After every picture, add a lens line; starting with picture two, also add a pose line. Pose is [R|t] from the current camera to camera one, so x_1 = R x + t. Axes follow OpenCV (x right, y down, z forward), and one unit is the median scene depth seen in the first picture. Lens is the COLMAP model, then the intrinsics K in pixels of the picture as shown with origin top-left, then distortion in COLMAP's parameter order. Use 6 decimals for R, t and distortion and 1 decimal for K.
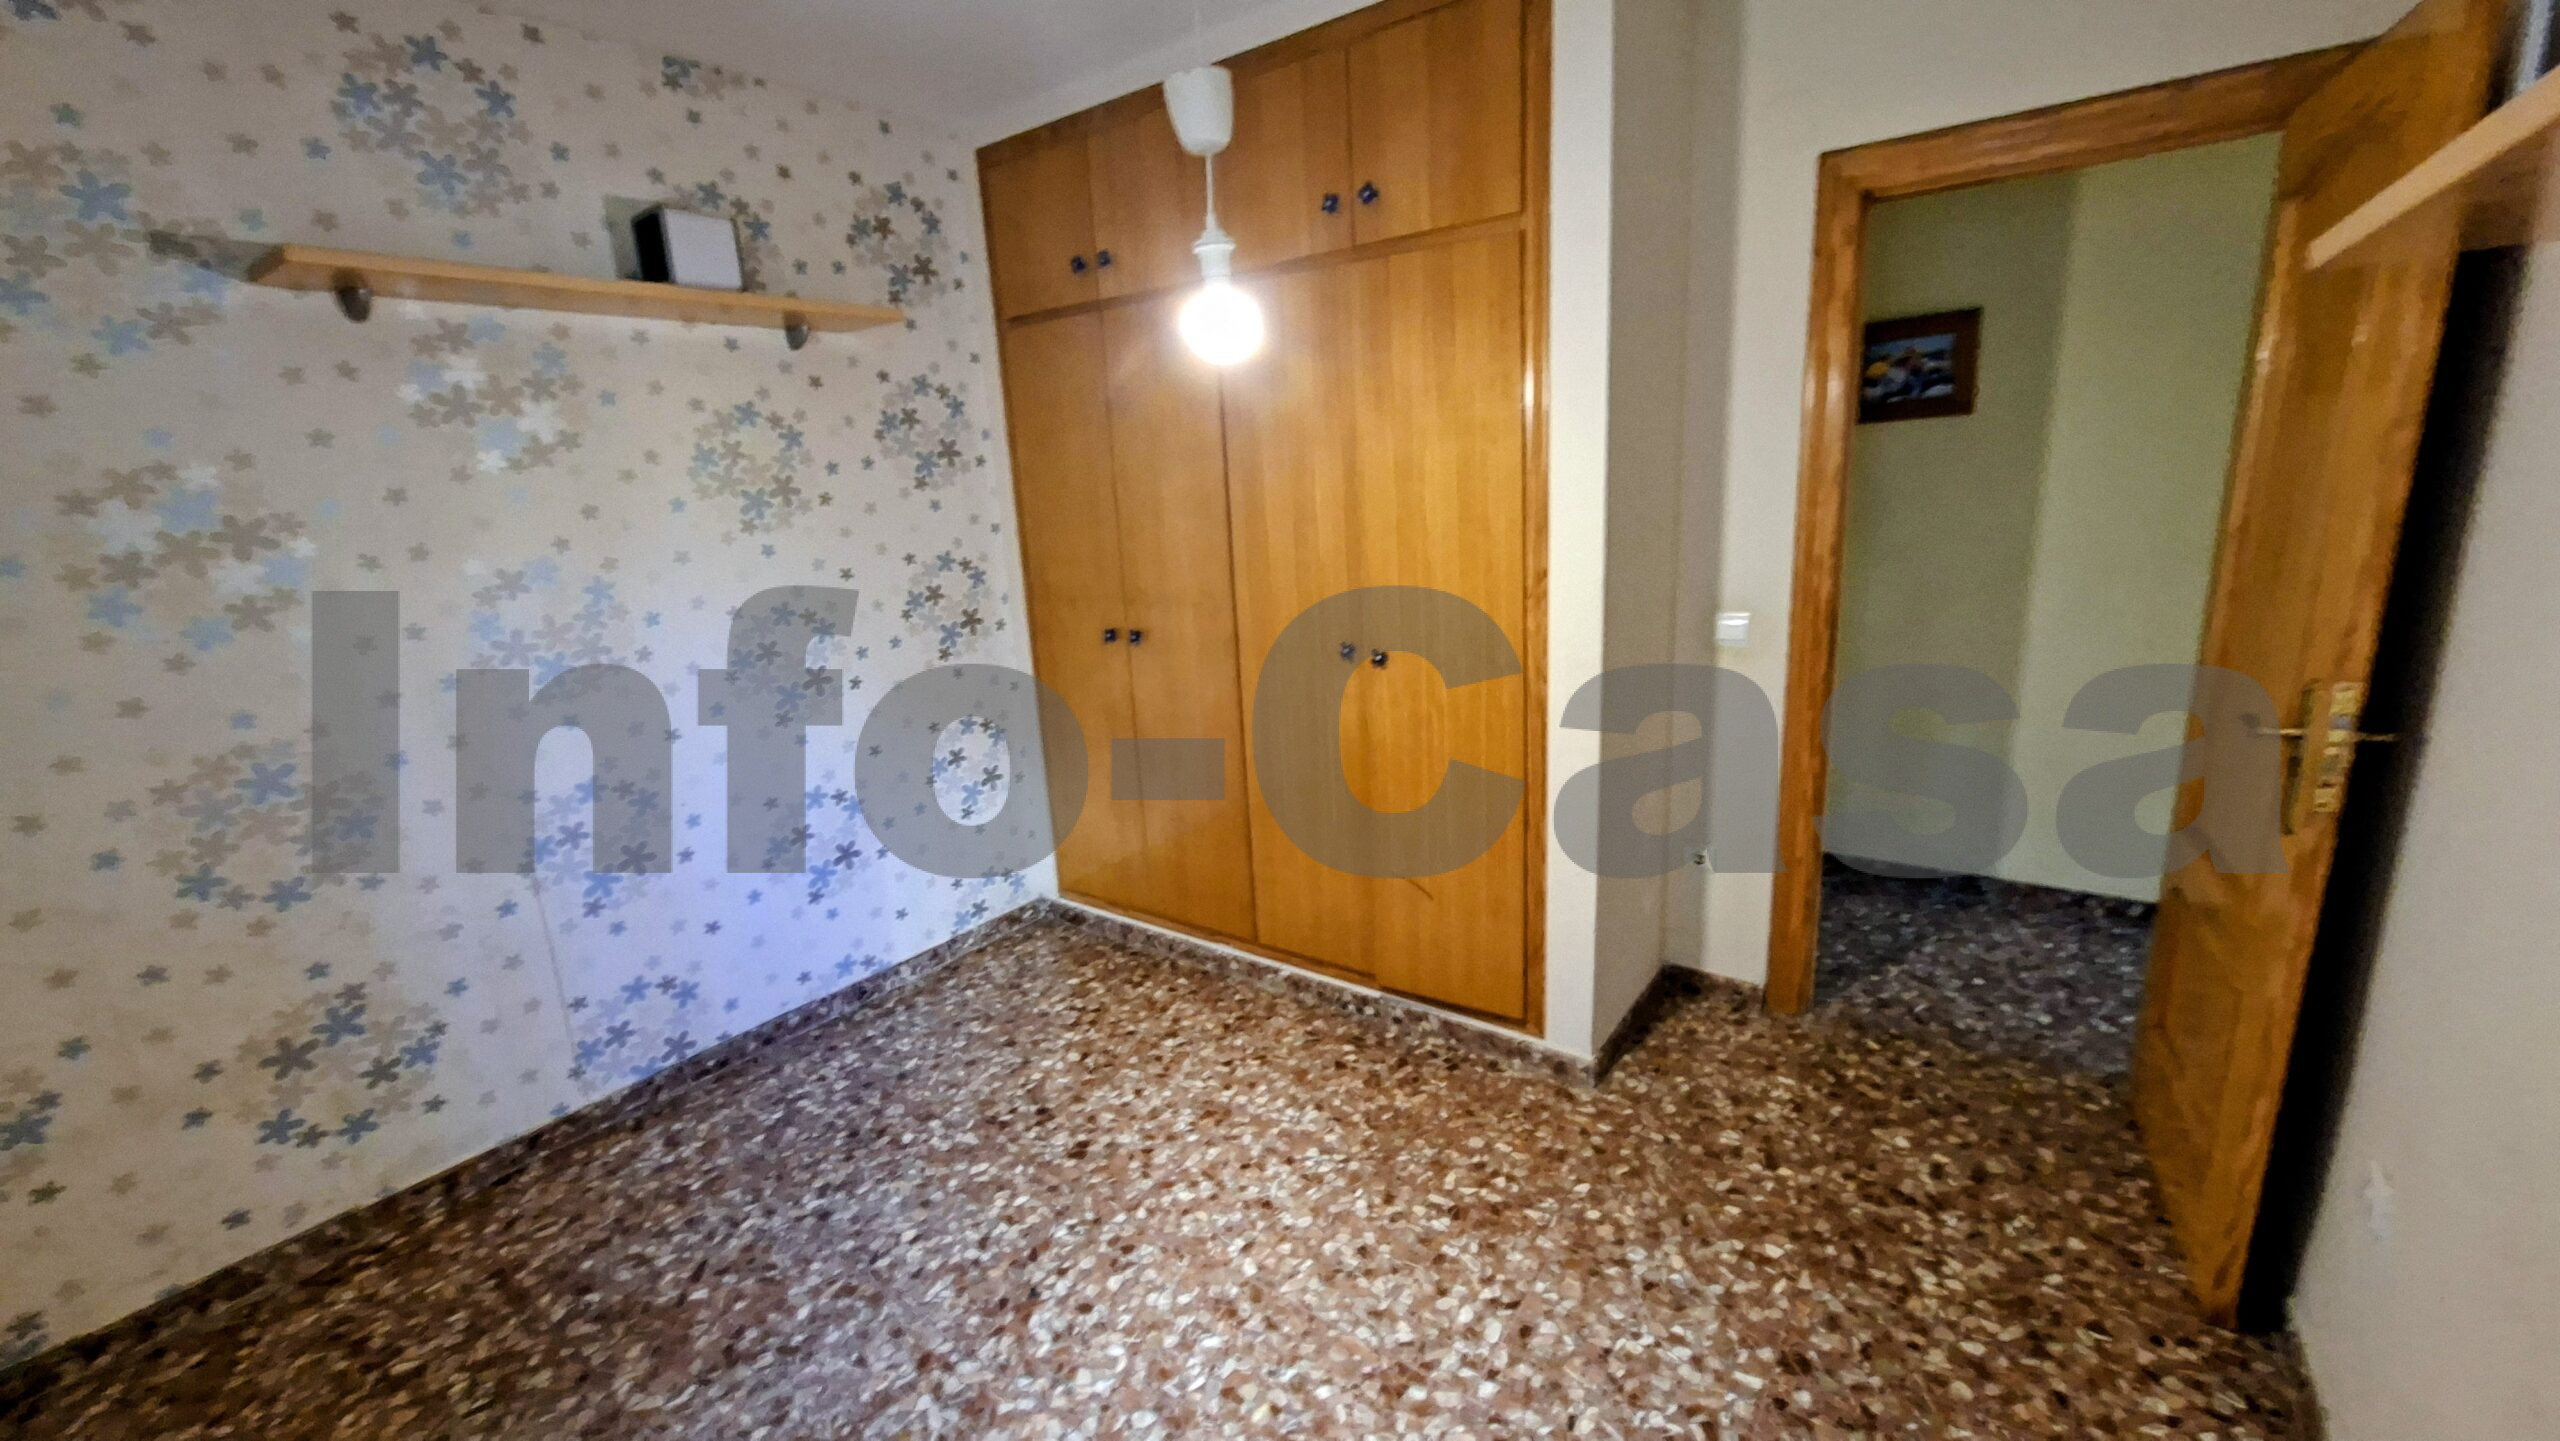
lens RADIAL K [[1008.3, 0, 1290.0], [0, 1008.3, 717.9], [0, 0, 1]] dist [-0.004103, -0.000042]
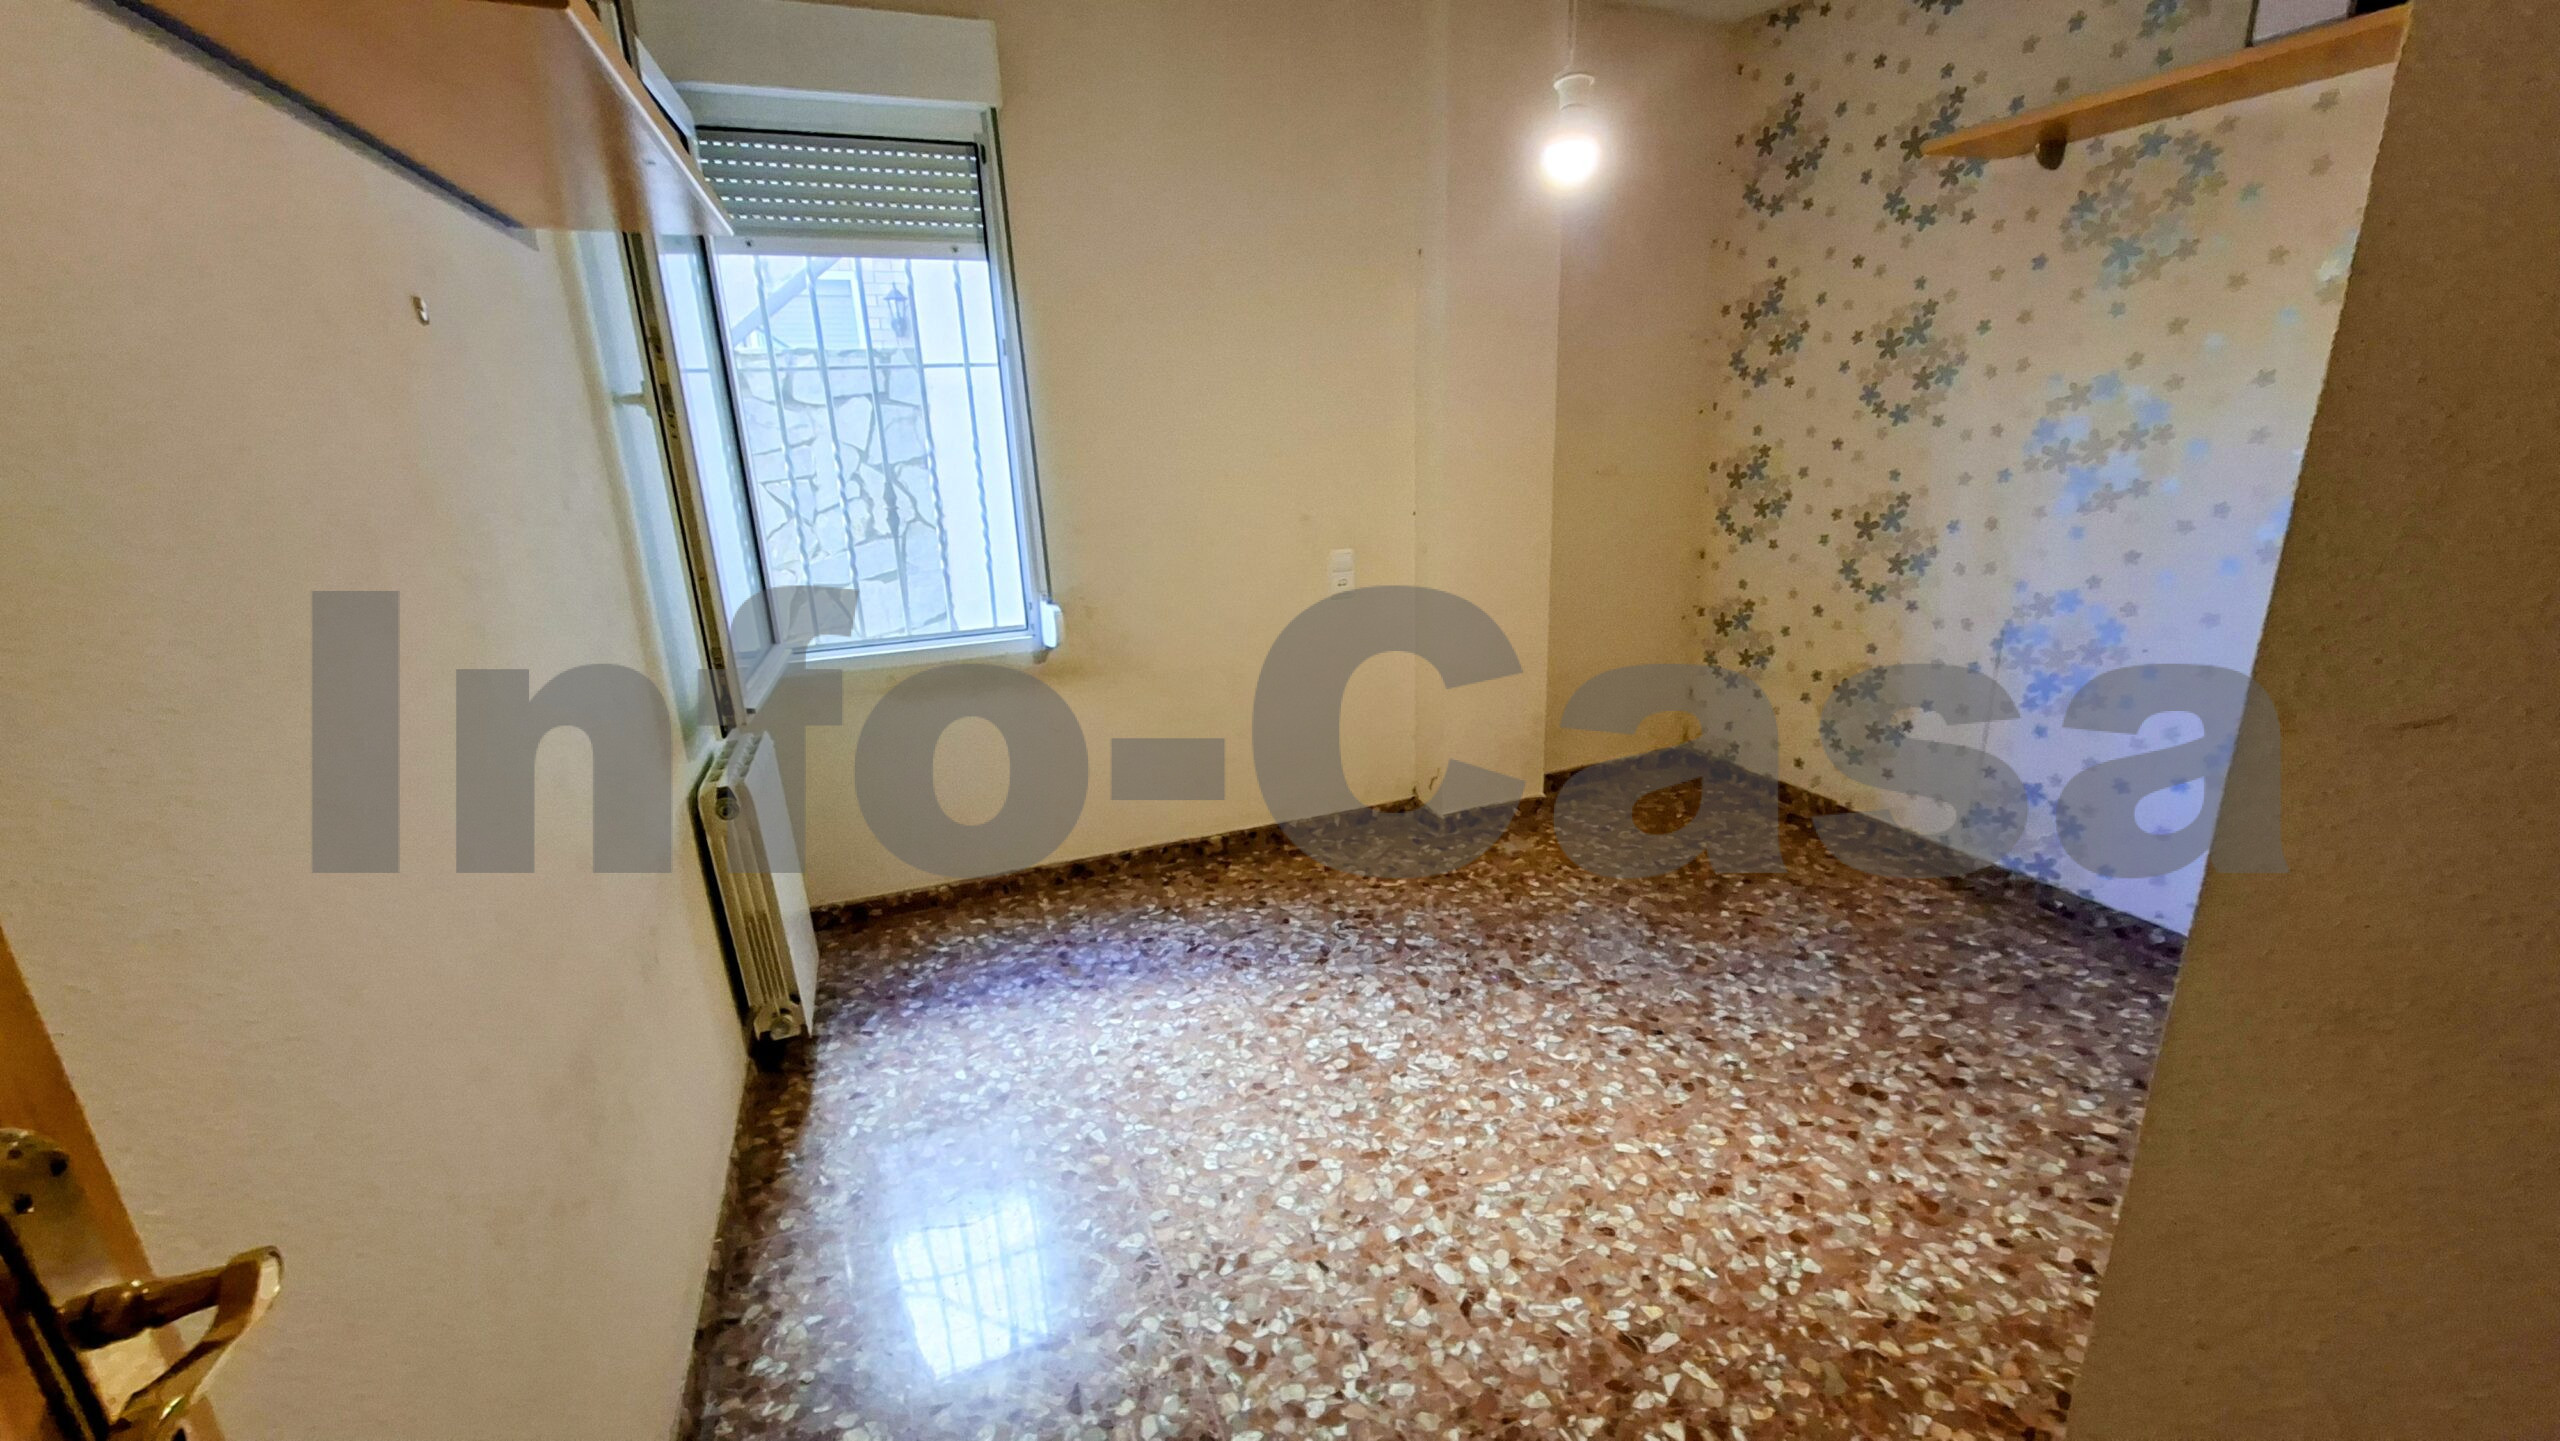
lens RADIAL K [[1008.3, 0, 1290.0], [0, 1008.3, 717.9], [0, 0, 1]] dist [-0.004103, -0.000042]
pose [[-0.539870, 0.298442, -0.787066, 0.822325], [-0.138478, 0.890808, 0.432765, -0.214268], [0.830280, 0.342628, -0.439592, 1.072729]]
